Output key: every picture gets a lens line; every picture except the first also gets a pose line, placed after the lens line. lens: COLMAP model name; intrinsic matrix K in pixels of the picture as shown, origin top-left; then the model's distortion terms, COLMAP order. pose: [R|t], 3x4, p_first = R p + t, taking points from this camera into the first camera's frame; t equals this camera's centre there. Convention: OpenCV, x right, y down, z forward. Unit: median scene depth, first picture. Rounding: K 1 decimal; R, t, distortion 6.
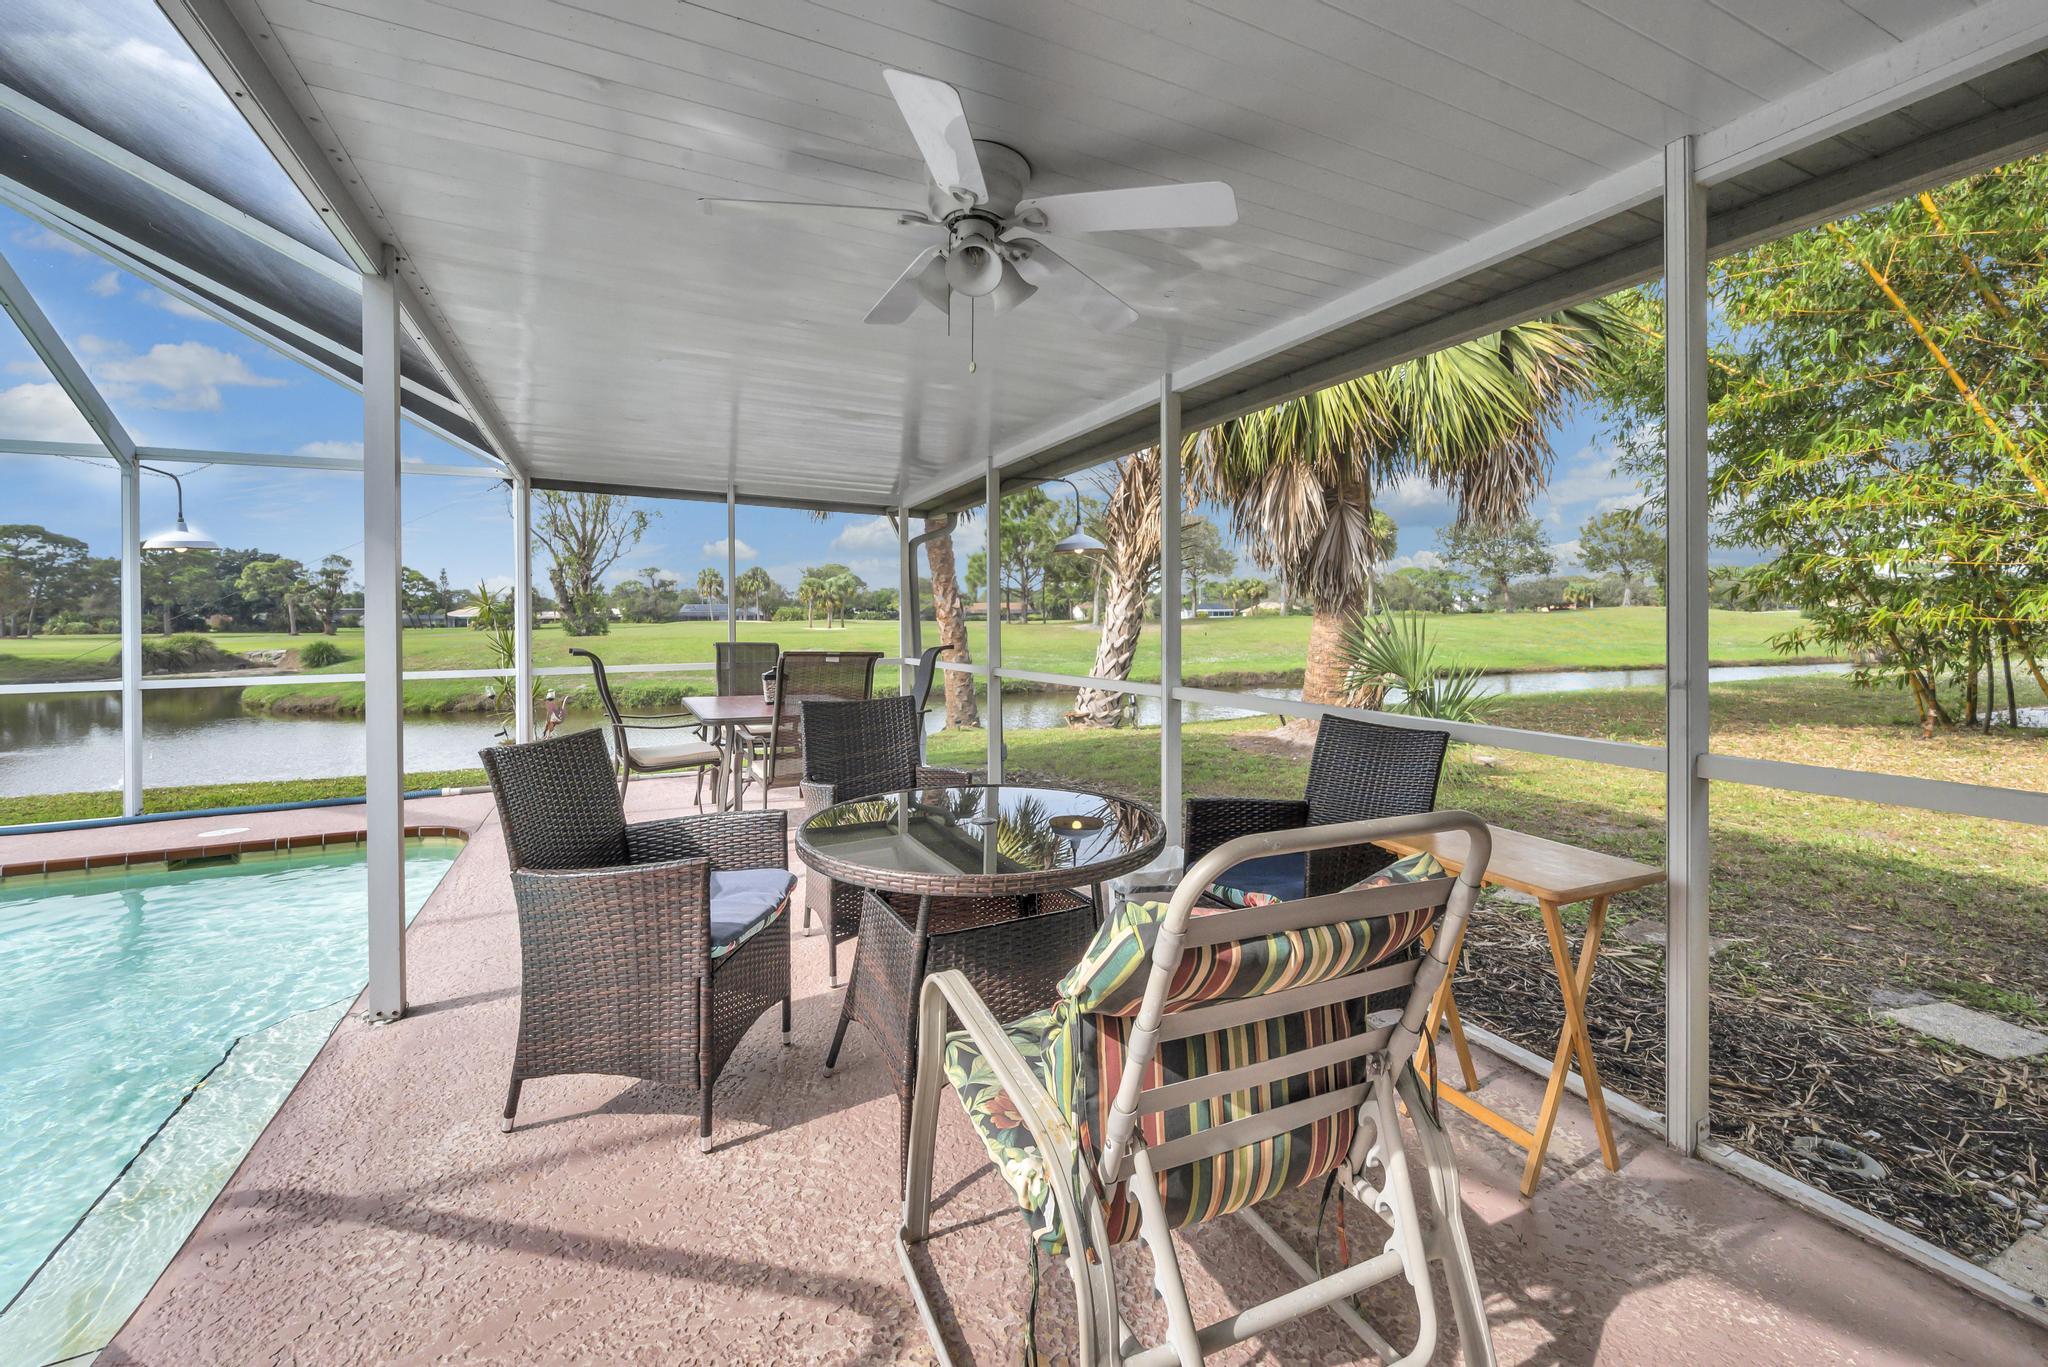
lens RADIAL K [[837.9, 0, 1030.7], [0, 837.9, 614.7], [0, 0, 1]] dist [-0.002468, 0.000327]
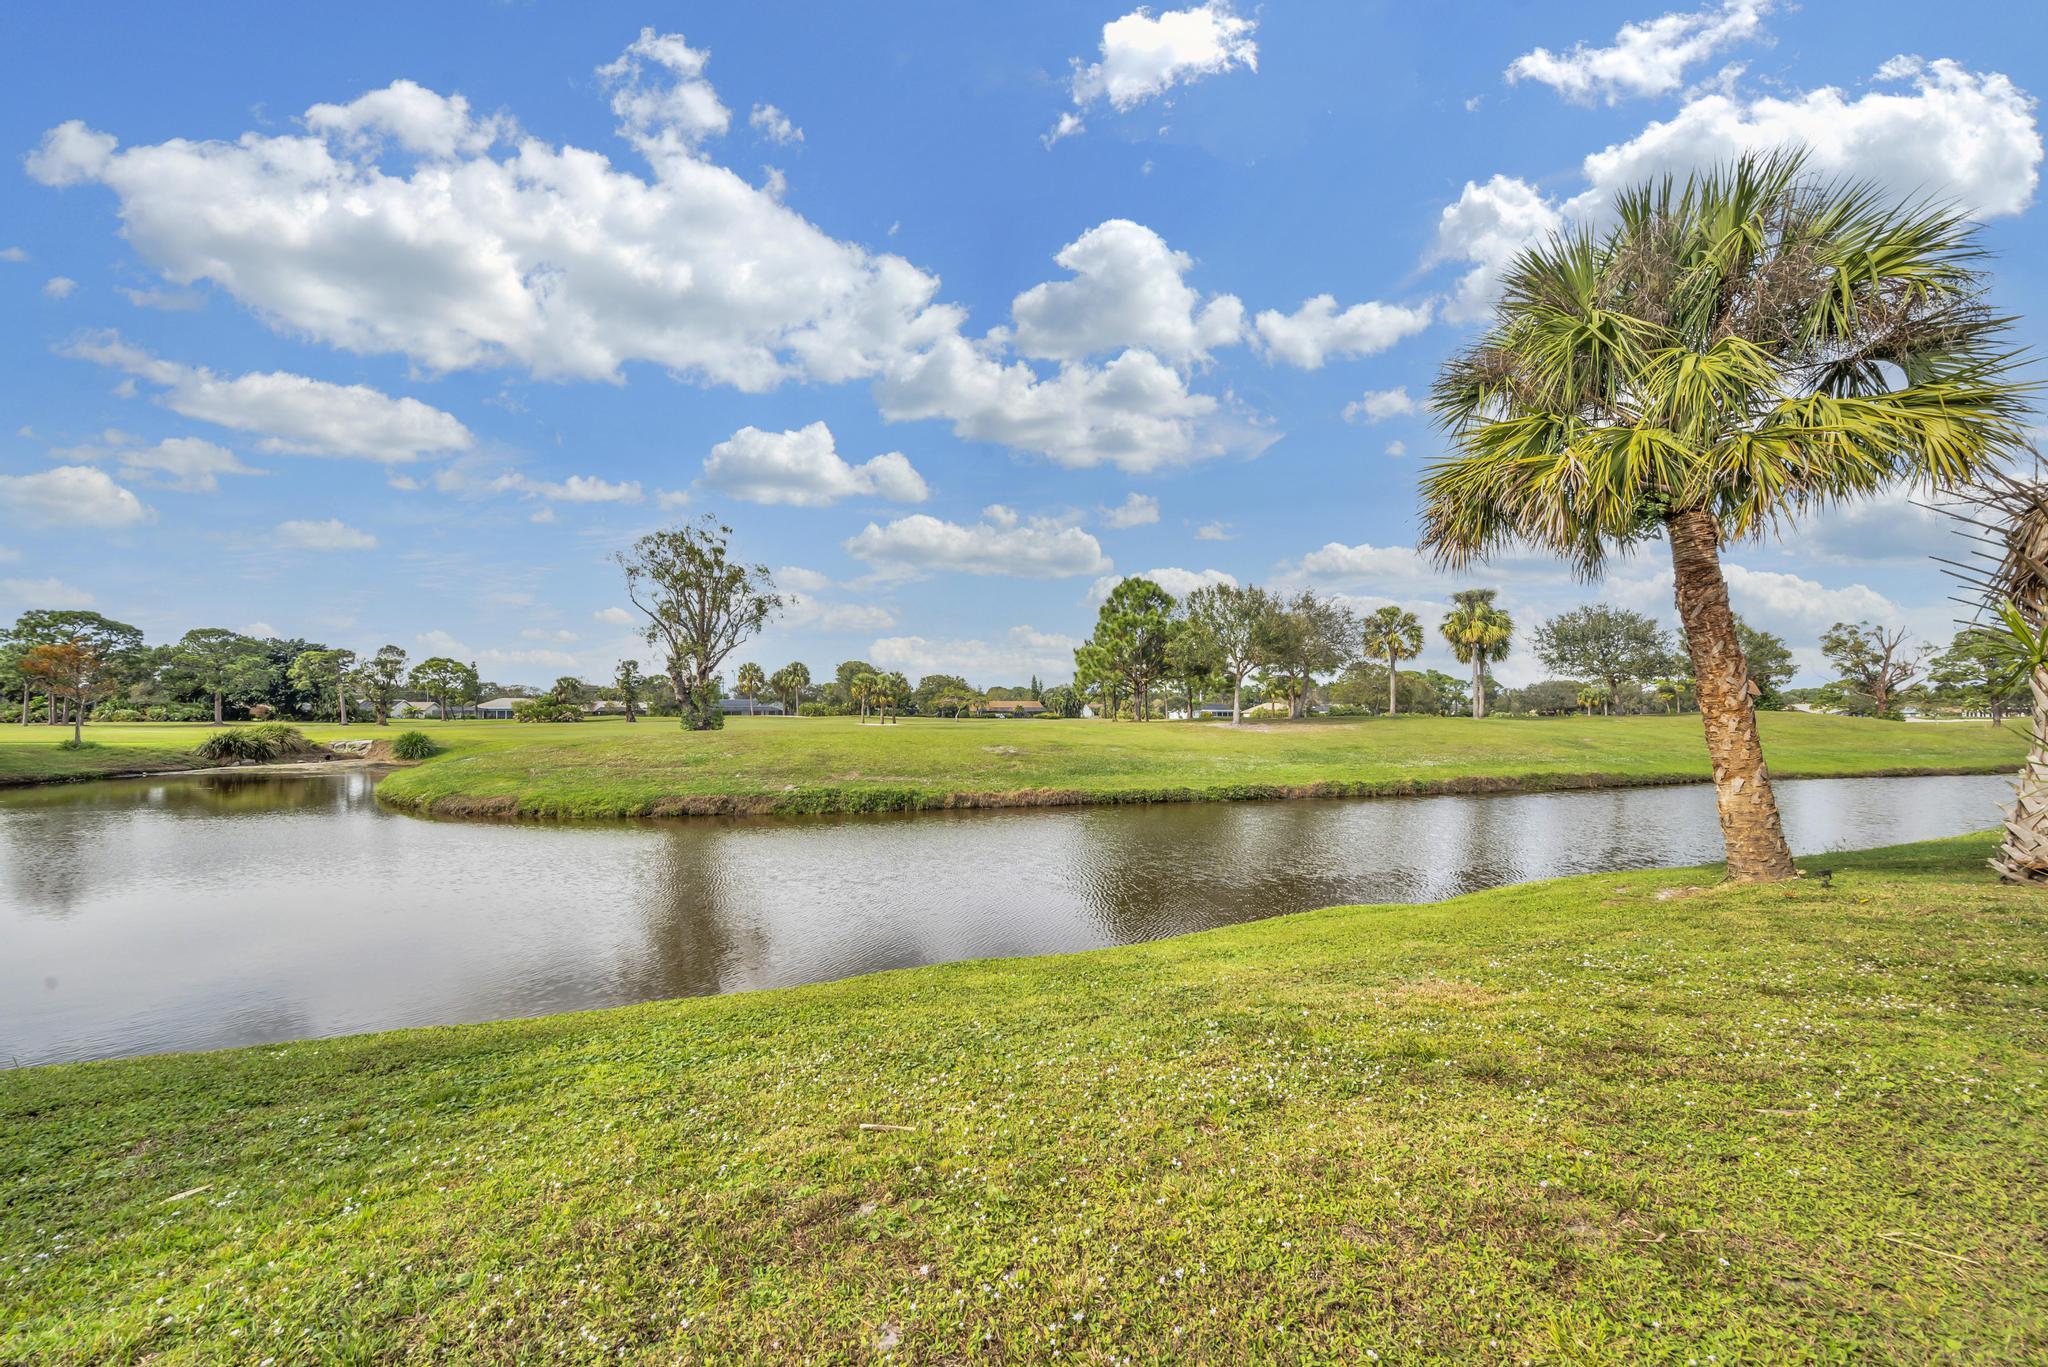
lens RADIAL K [[802.5, 0, 1020.3], [0, 802.5, 698.5], [0, 0, 1]] dist [-0.002600, -0.000008]
pose [[0.999937, 0.011145, 0.001451, -0.121700], [-0.011117, 0.999766, -0.018541, 0.002308], [-0.001657, 0.018524, 0.999827, 0.067786]]
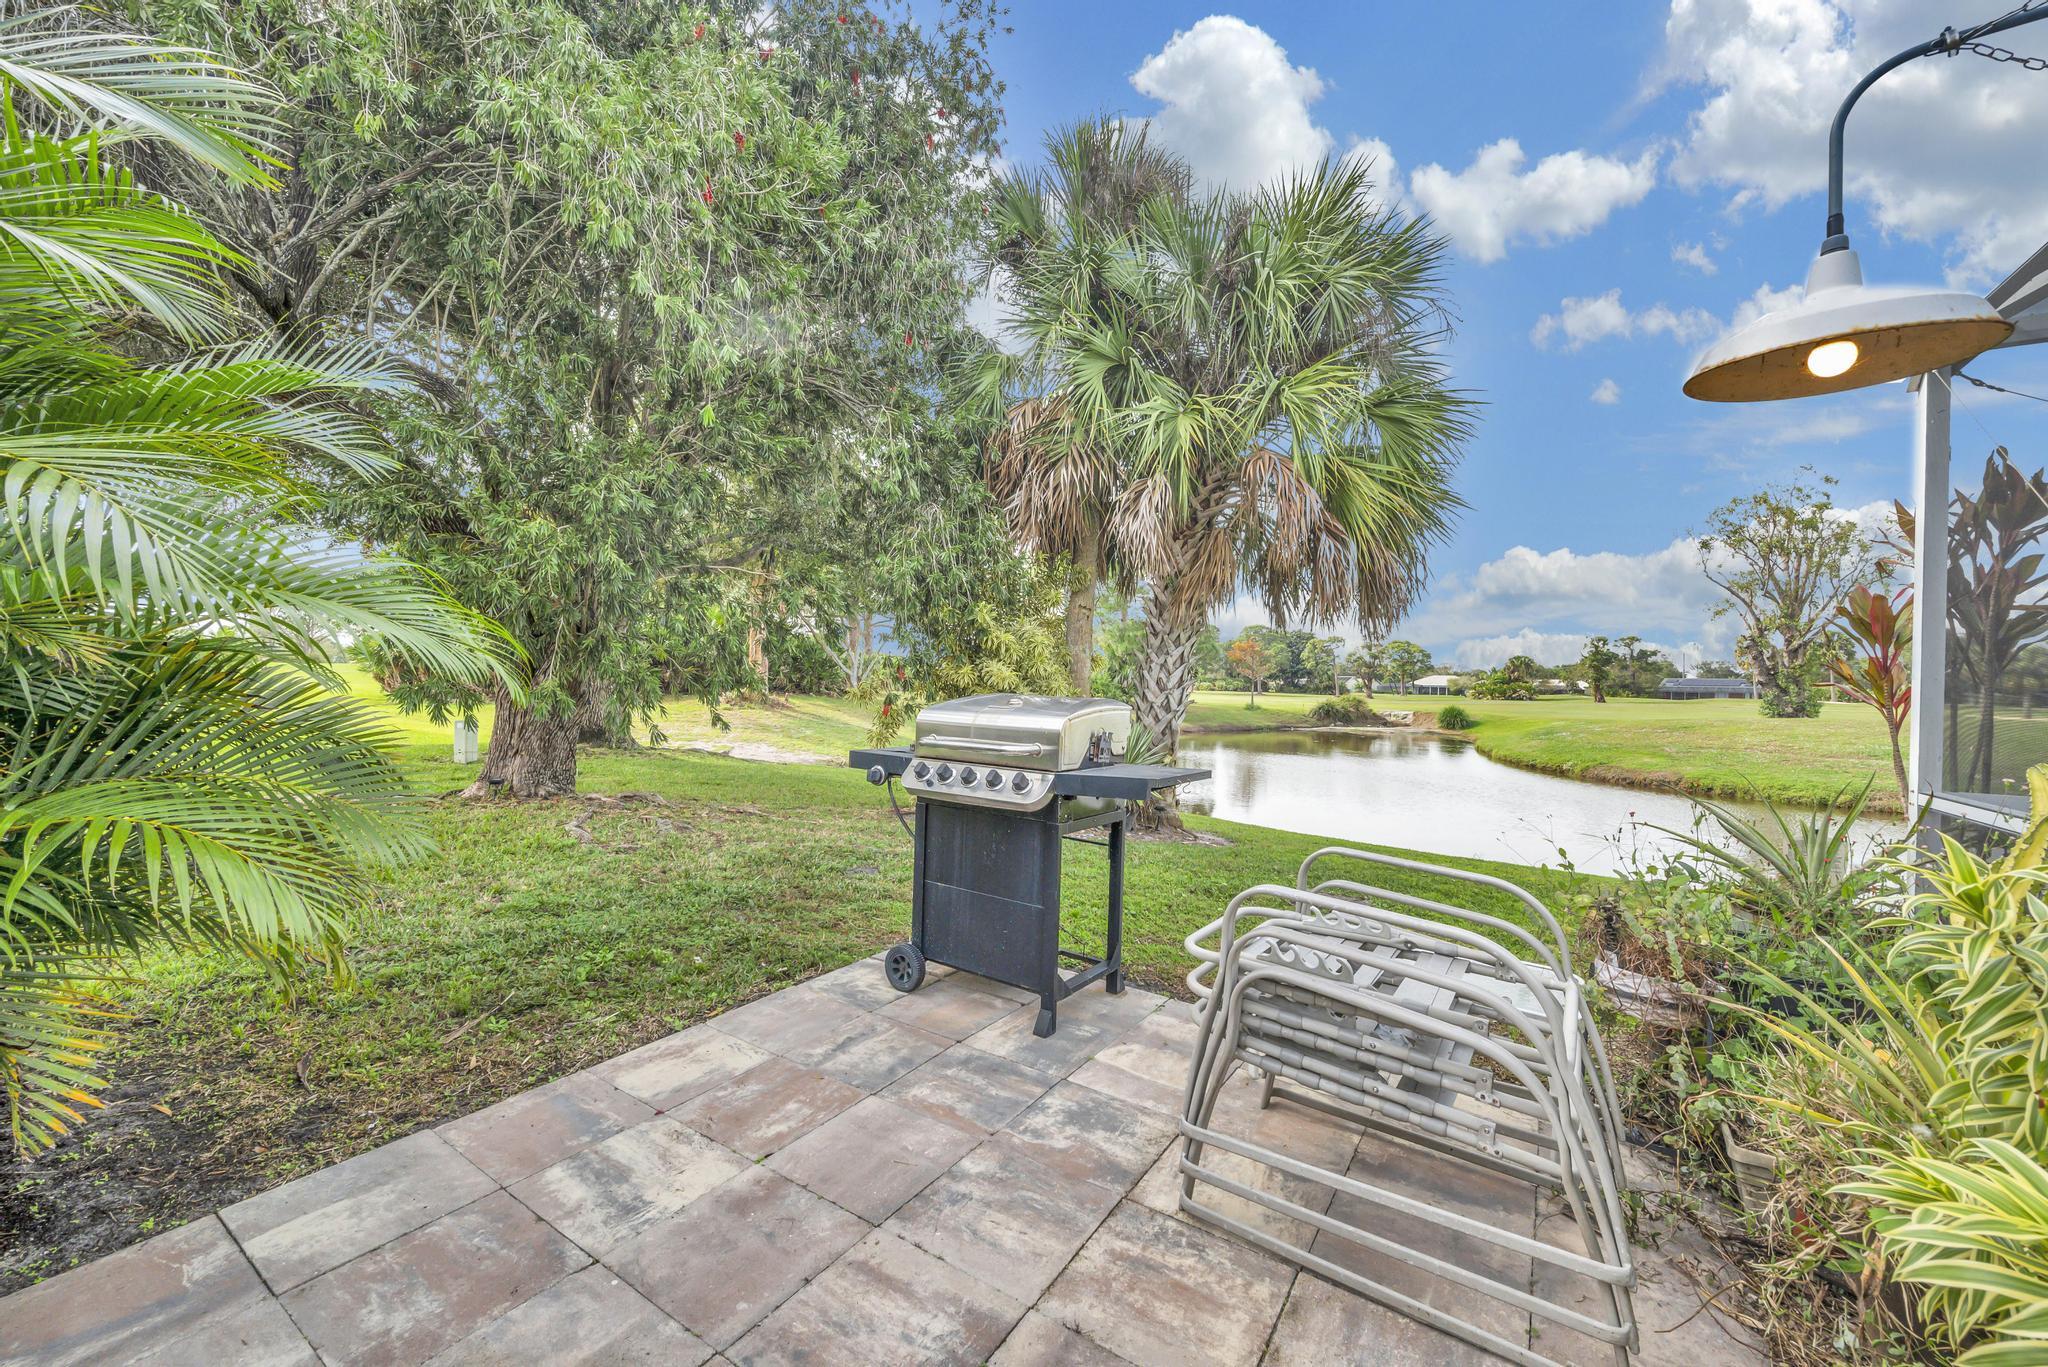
lens RADIAL K [[802.5, 0, 1019.3], [0, 802.5, 683.4], [0, 0, 1]] dist [-0.002600, -0.000008]
pose [[0.517645, 0.024980, -0.855231, -0.176550], [-0.026854, 0.999556, 0.012941, 0.002406], [0.855174, 0.016268, 0.518085, -0.031346]]
